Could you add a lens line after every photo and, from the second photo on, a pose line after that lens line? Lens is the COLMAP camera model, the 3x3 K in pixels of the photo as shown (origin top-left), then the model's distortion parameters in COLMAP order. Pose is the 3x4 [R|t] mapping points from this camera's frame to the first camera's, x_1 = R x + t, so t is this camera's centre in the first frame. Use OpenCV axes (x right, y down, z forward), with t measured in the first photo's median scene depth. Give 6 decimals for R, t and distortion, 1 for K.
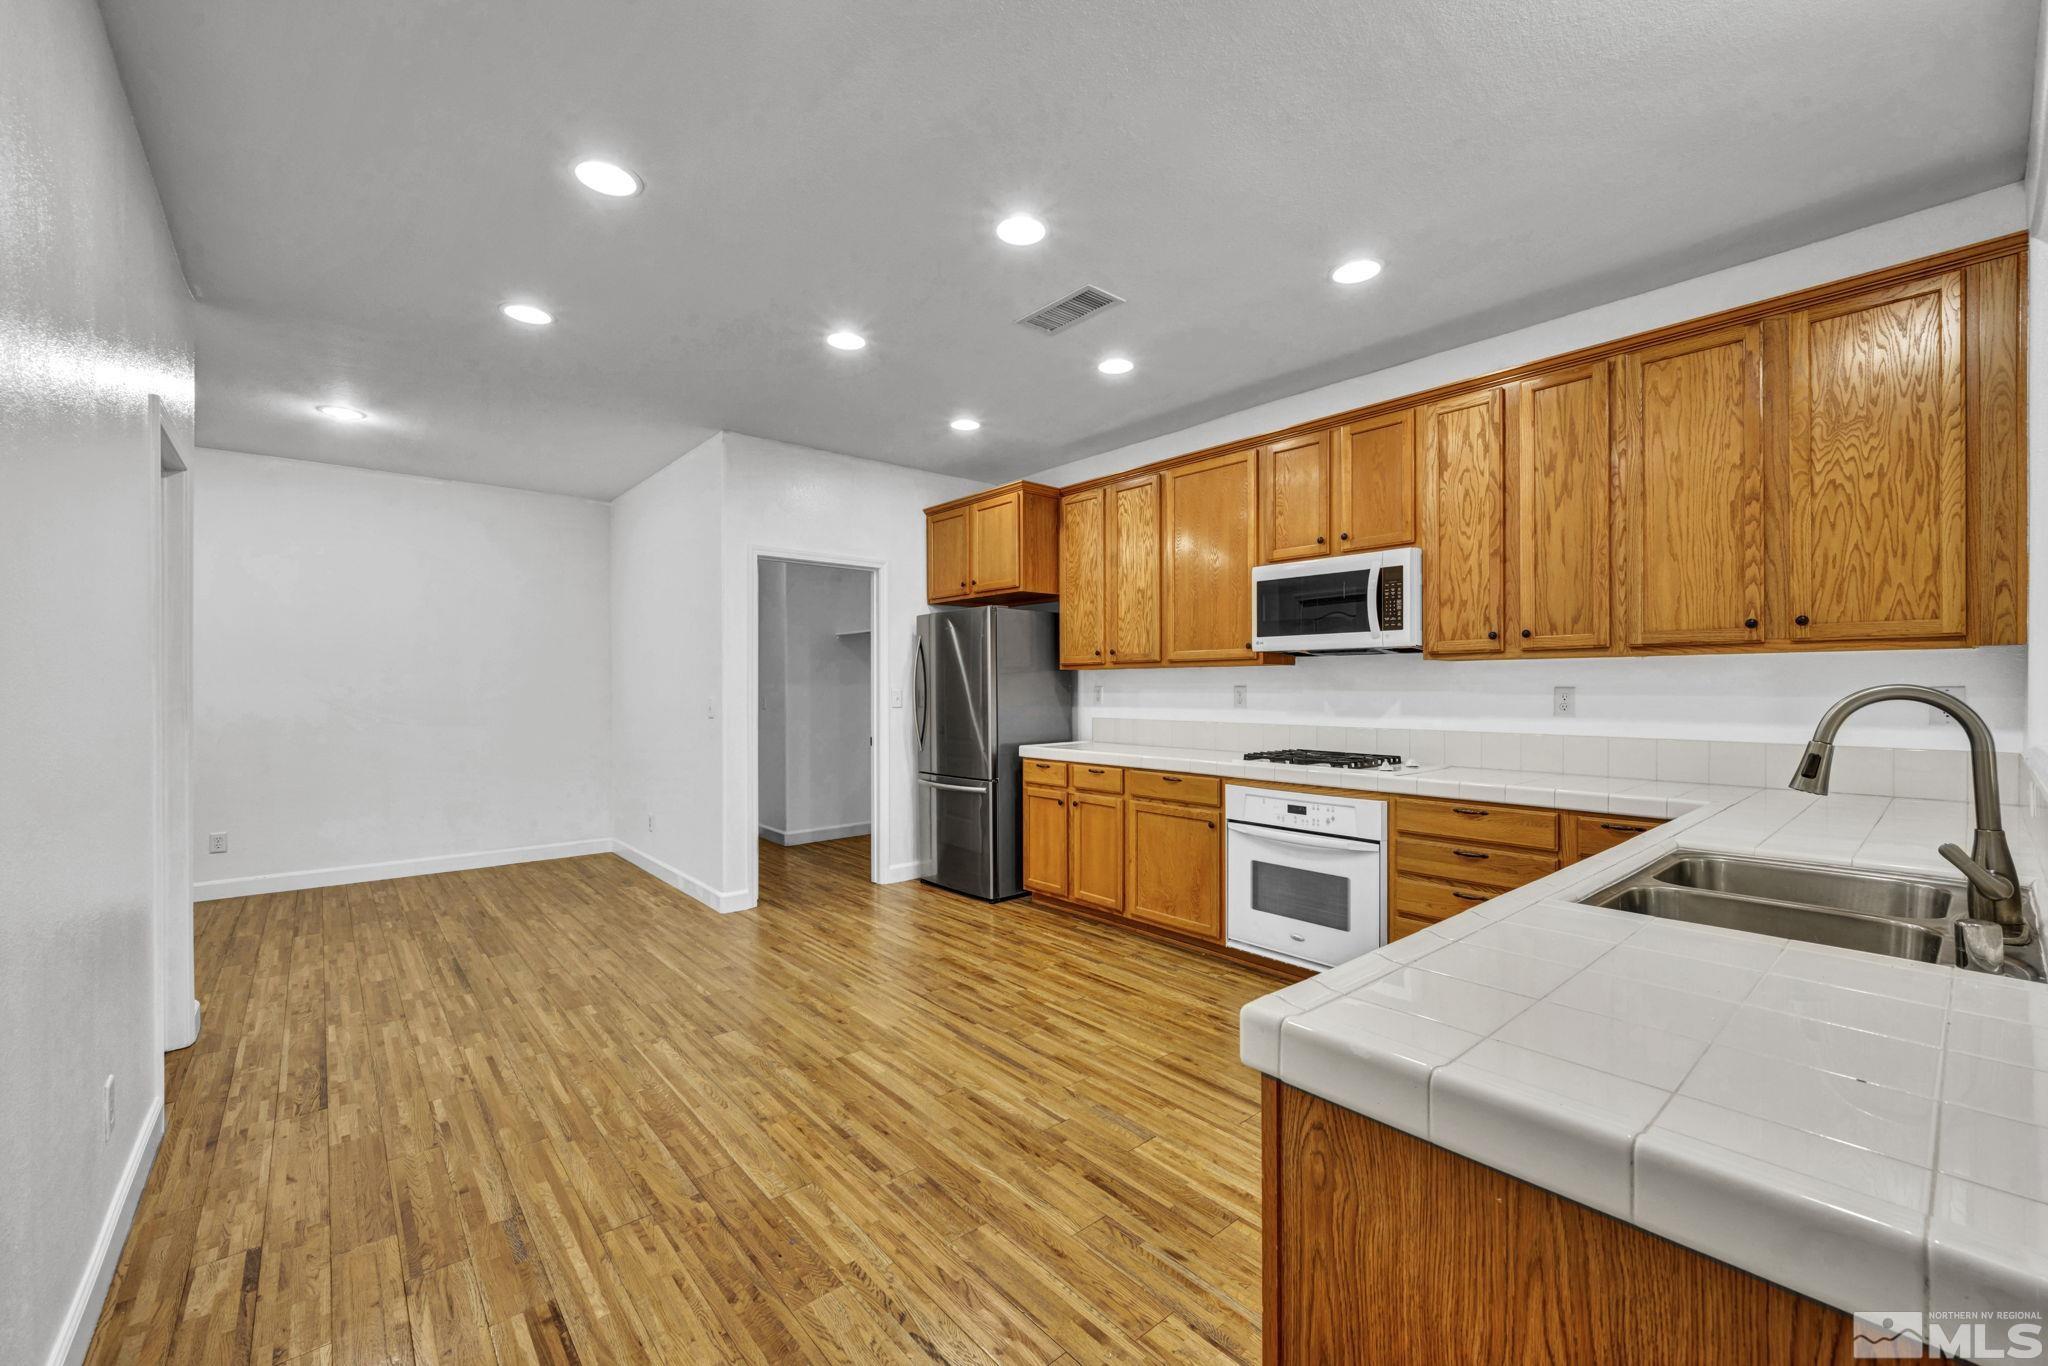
lens RADIAL K [[719.1, 0, 930.1], [0, 719.1, 686.5], [0, 0, 1]] dist [0.000383, 0.000046]
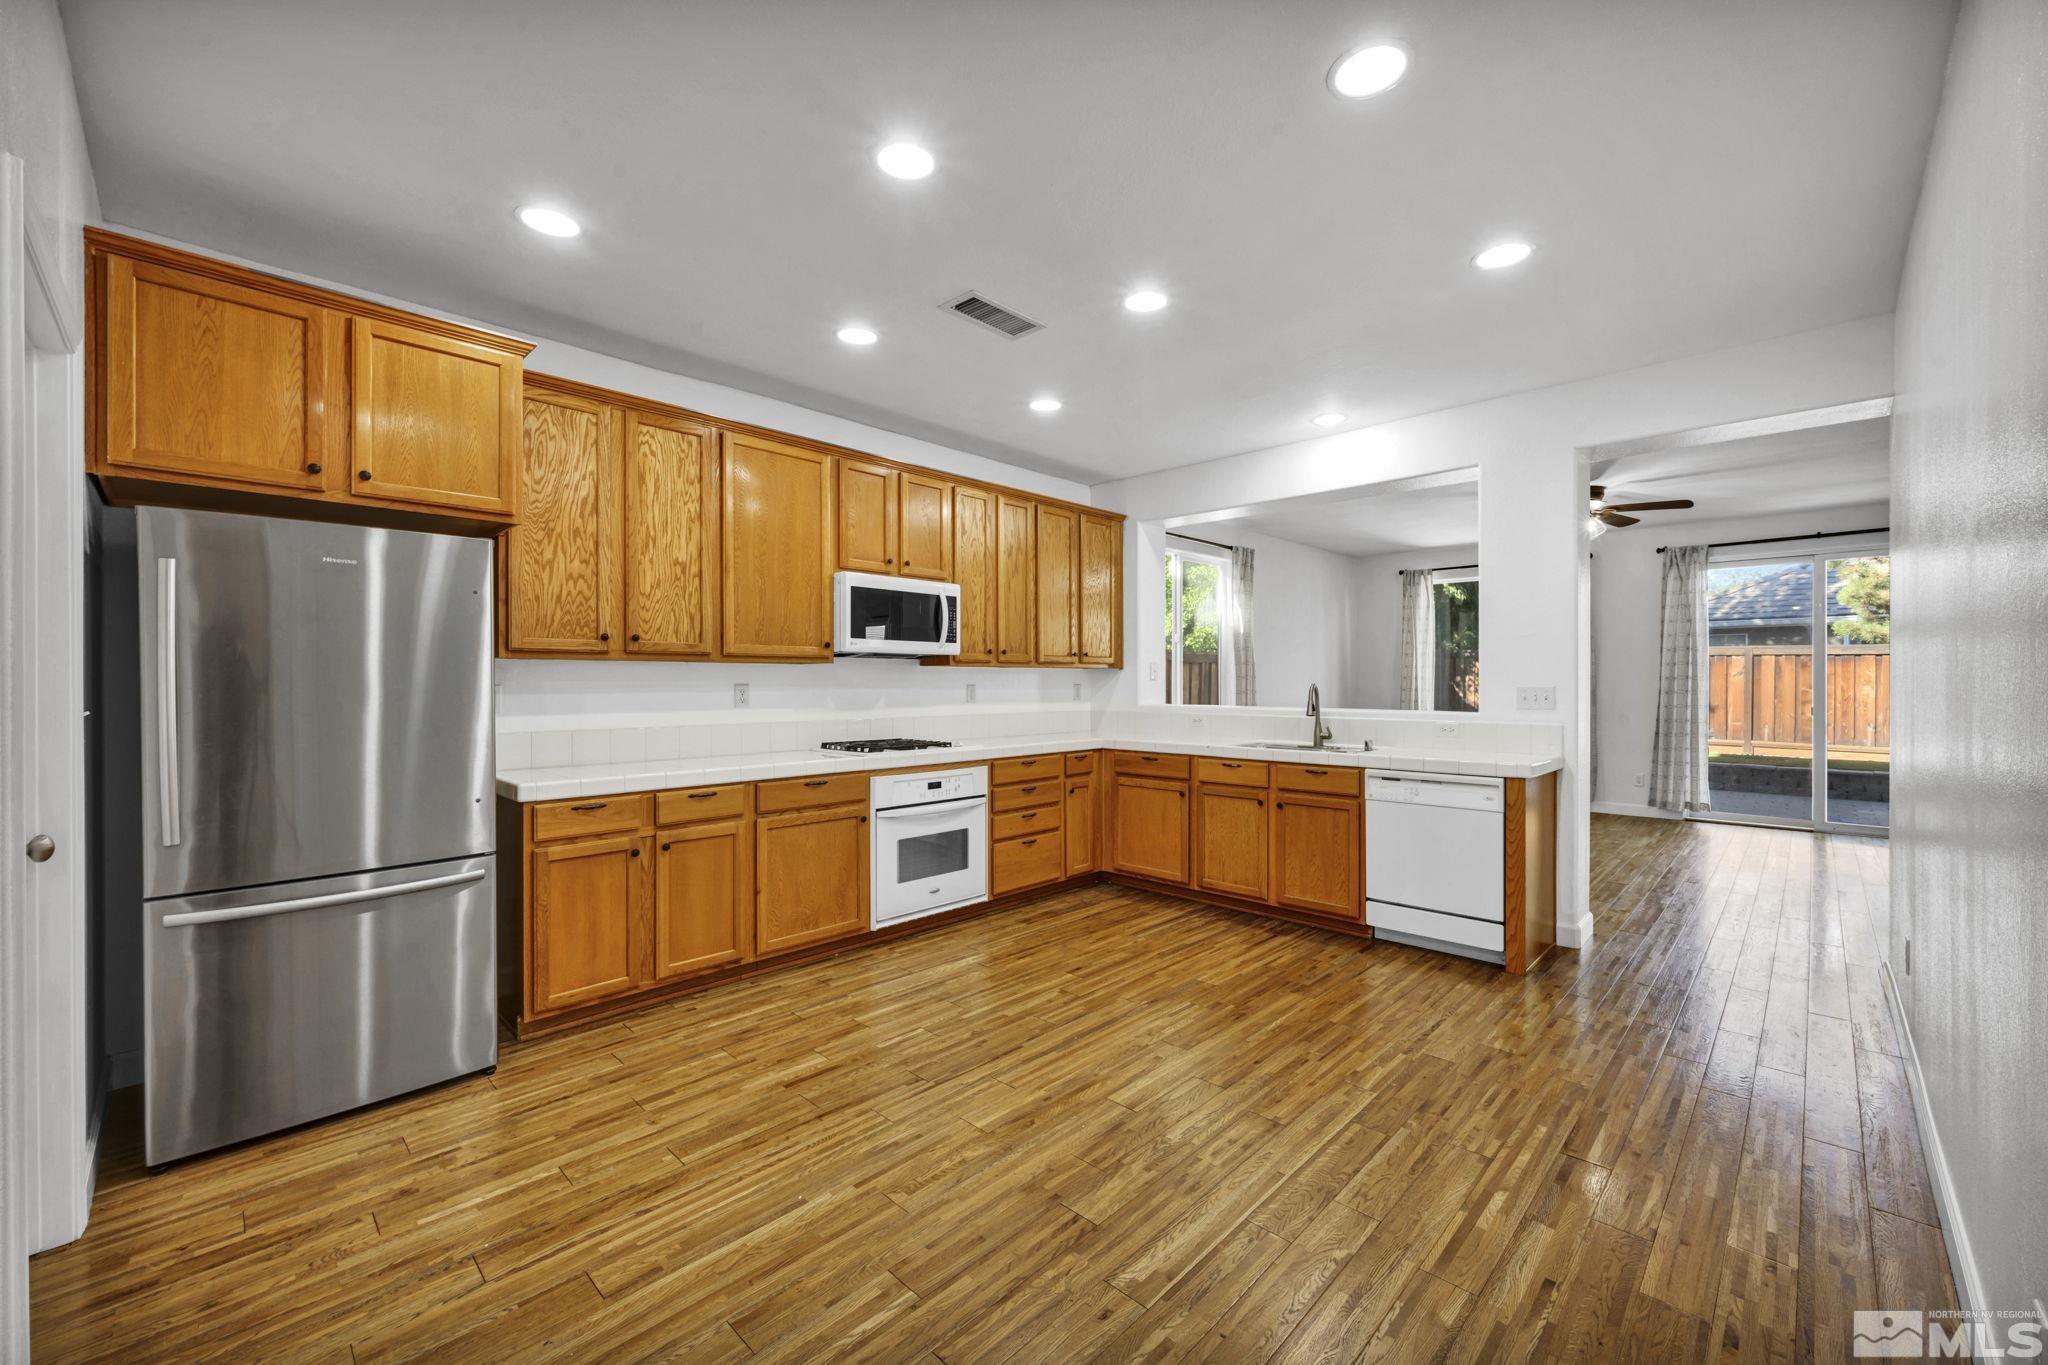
lens RADIAL K [[813.2, 0, 1032.5], [0, 813.2, 683.7], [0, 0, 1]] dist [-0.001330, 0.000046]
pose [[-0.094323, 0.003928, 0.995534, -0.836556], [0.002582, 0.999990, -0.003701, 0.004225], [-0.995538, 0.002221, -0.094333, 0.919777]]
